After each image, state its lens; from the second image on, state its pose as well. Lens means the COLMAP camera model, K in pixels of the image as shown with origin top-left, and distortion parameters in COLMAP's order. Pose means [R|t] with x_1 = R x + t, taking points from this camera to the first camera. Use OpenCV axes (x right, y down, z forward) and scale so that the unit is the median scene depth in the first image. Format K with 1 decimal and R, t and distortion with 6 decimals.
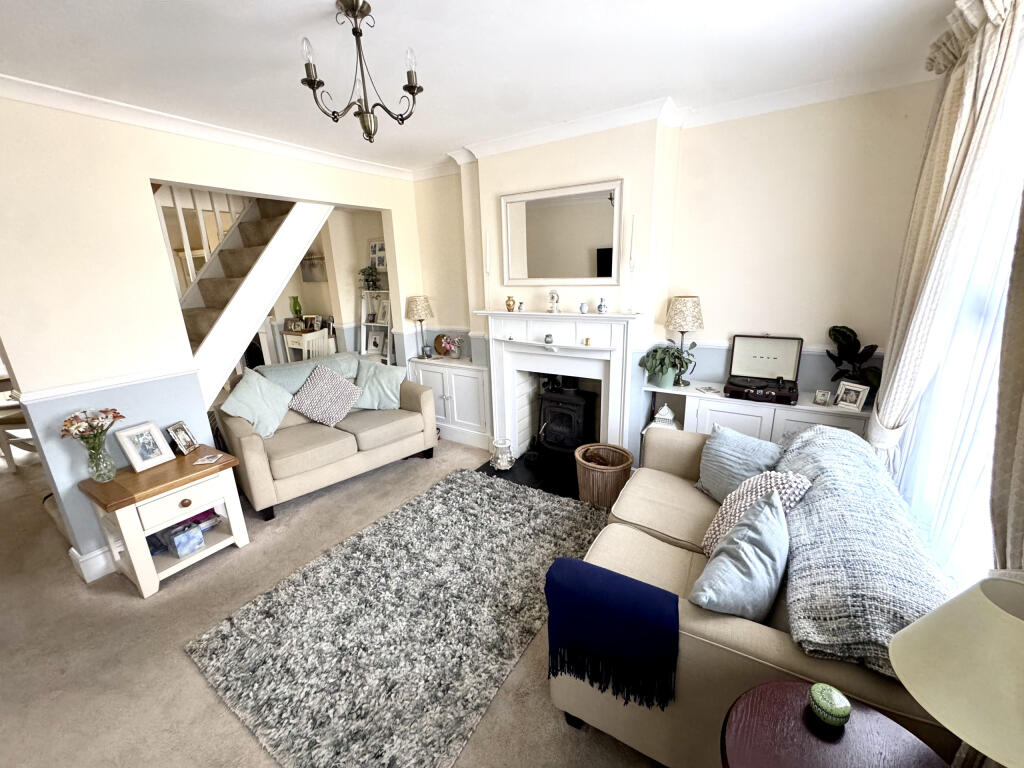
lens RADIAL K [[410.8, 0, 512.0], [0, 410.8, 384.0], [0, 0, 1]] dist [-0.001742, -0.000220]
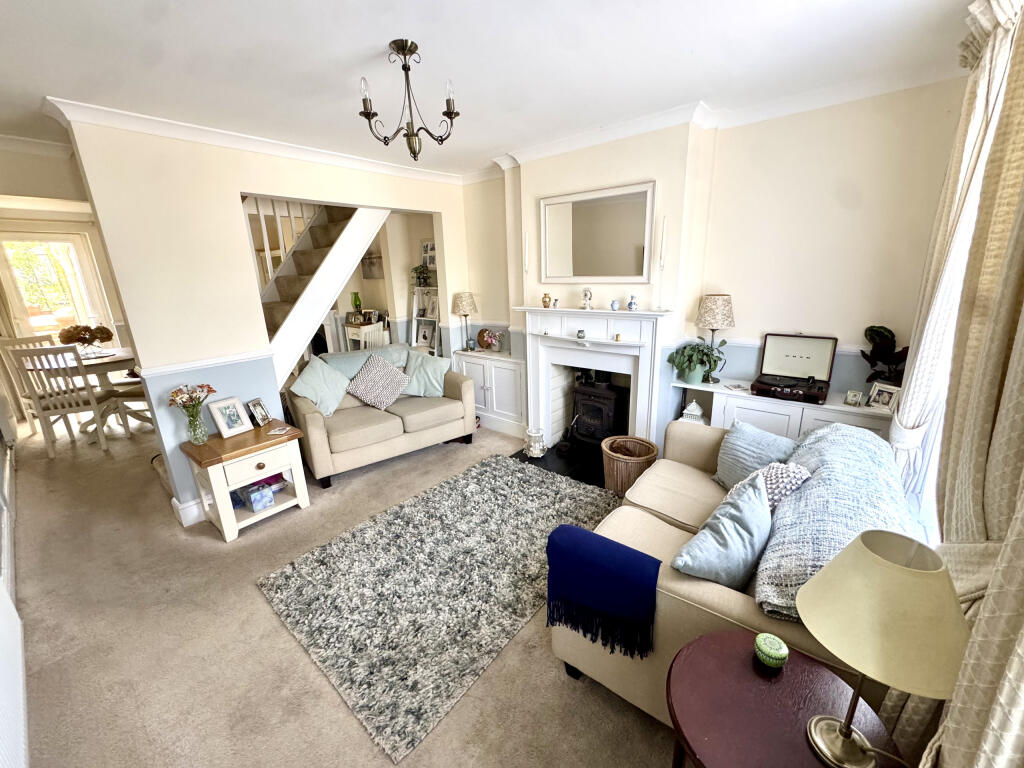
lens RADIAL K [[410.8, 0, 512.0], [0, 410.8, 384.0], [0, 0, 1]] dist [-0.001742, -0.000220]
pose [[0.991787, 0.034049, -0.123282, 0.062585], [-0.033209, 0.999409, 0.008860, 0.018051], [0.123511, -0.004693, 0.992332, -0.084903]]
